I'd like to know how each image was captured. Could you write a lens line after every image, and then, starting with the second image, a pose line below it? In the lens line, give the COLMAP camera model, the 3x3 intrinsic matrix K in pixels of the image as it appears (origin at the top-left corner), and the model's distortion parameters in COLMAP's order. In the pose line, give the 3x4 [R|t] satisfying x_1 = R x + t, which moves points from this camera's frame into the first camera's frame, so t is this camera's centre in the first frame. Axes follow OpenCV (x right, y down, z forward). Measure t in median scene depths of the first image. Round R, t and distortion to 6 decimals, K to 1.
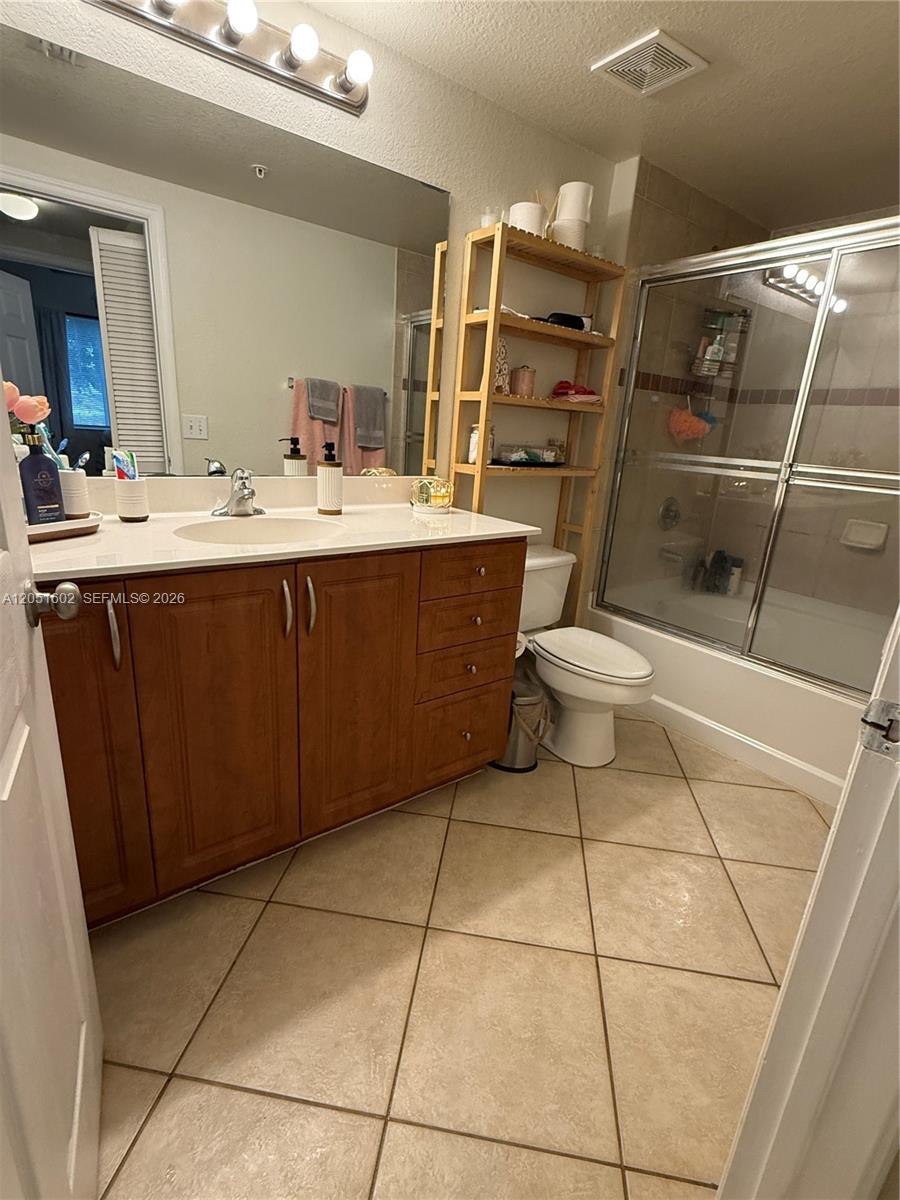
lens RADIAL K [[560.1, 0, 447.9], [0, 560.1, 598.1], [0, 0, 1]] dist [-0.003150, -0.000689]
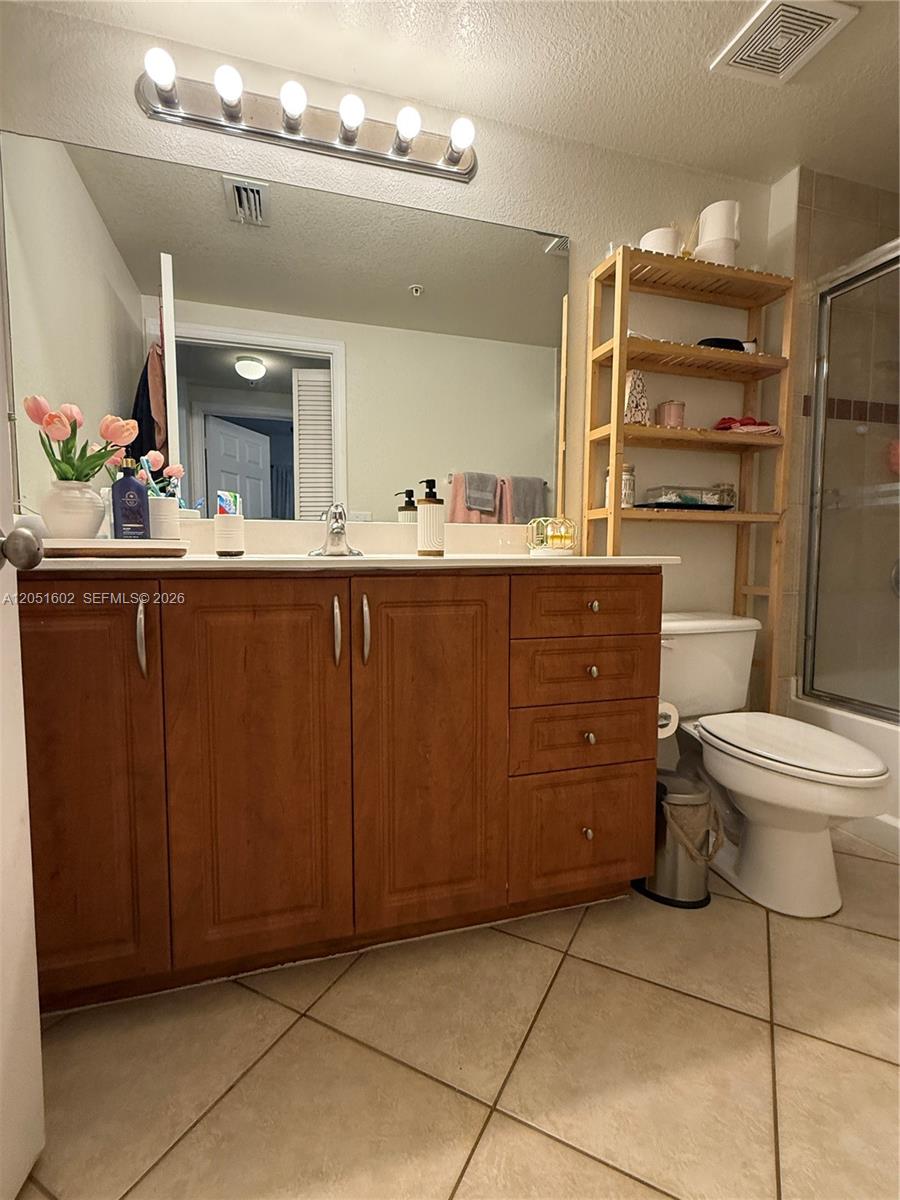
lens RADIAL K [[560.1, 0, 451.3], [0, 560.1, 600.5], [0, 0, 1]] dist [-0.003150, -0.000689]
pose [[0.938012, -0.034808, -0.344850, 0.133452], [-0.044796, 0.974425, -0.220203, 0.119755], [0.343696, 0.222001, 0.912463, 0.195582]]
